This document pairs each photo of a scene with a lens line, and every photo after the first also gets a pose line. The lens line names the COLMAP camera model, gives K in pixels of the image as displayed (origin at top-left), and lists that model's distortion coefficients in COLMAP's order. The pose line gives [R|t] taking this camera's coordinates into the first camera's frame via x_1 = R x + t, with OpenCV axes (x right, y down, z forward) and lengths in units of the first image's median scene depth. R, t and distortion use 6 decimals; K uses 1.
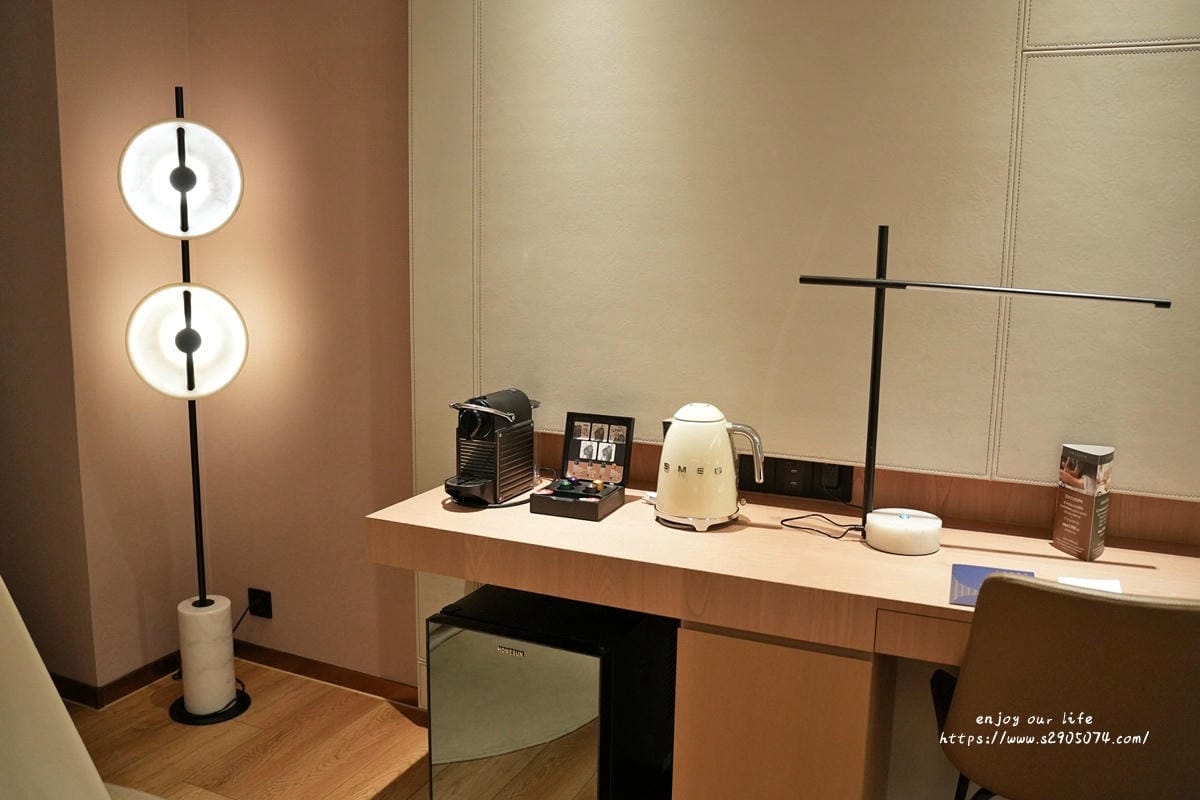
lens RADIAL K [[975.4, 0, 601.5], [0, 975.4, 400.5], [0, 0, 1]] dist [-0.100672, 0.048338]
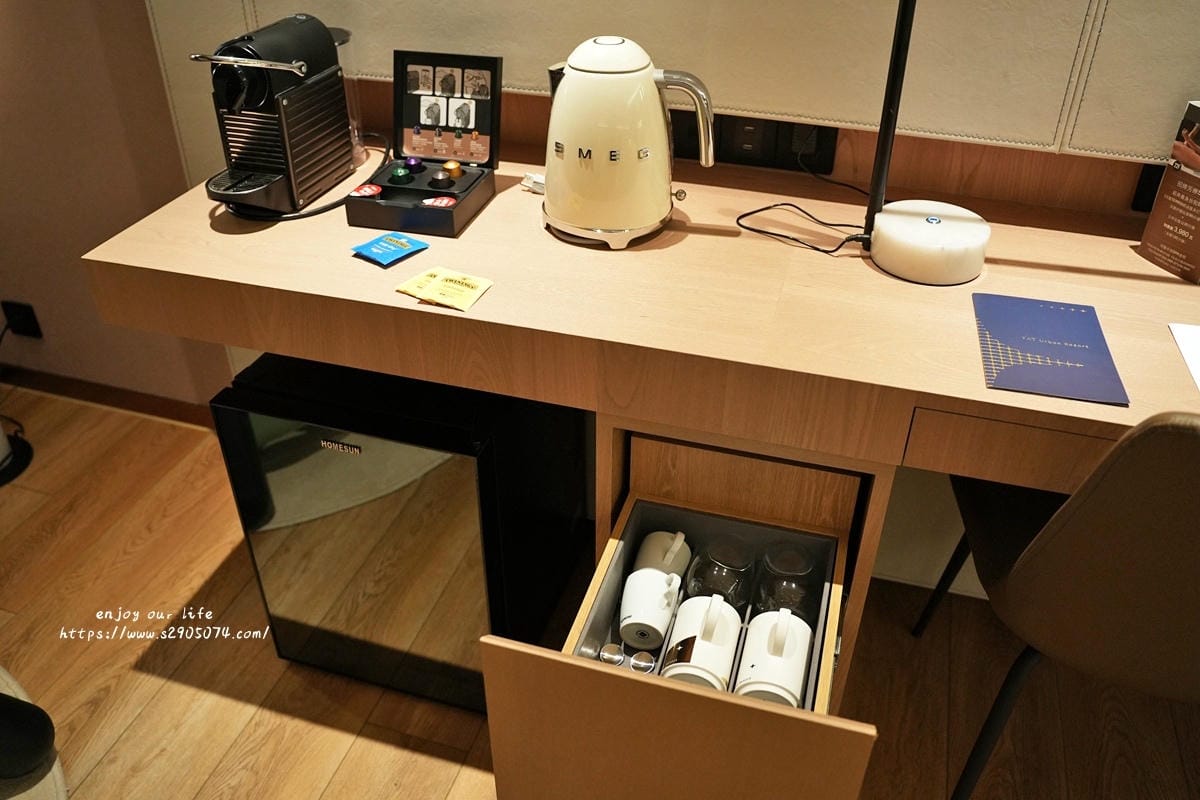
lens RADIAL K [[975.4, 0, 598.1], [0, 975.4, 396.9], [0, 0, 1]] dist [-0.100672, 0.048338]
pose [[0.992180, -0.078256, 0.097241, 0.018286], [0.030150, 0.906244, 0.421678, -0.043819], [-0.121123, -0.415449, 0.901516, 0.355642]]
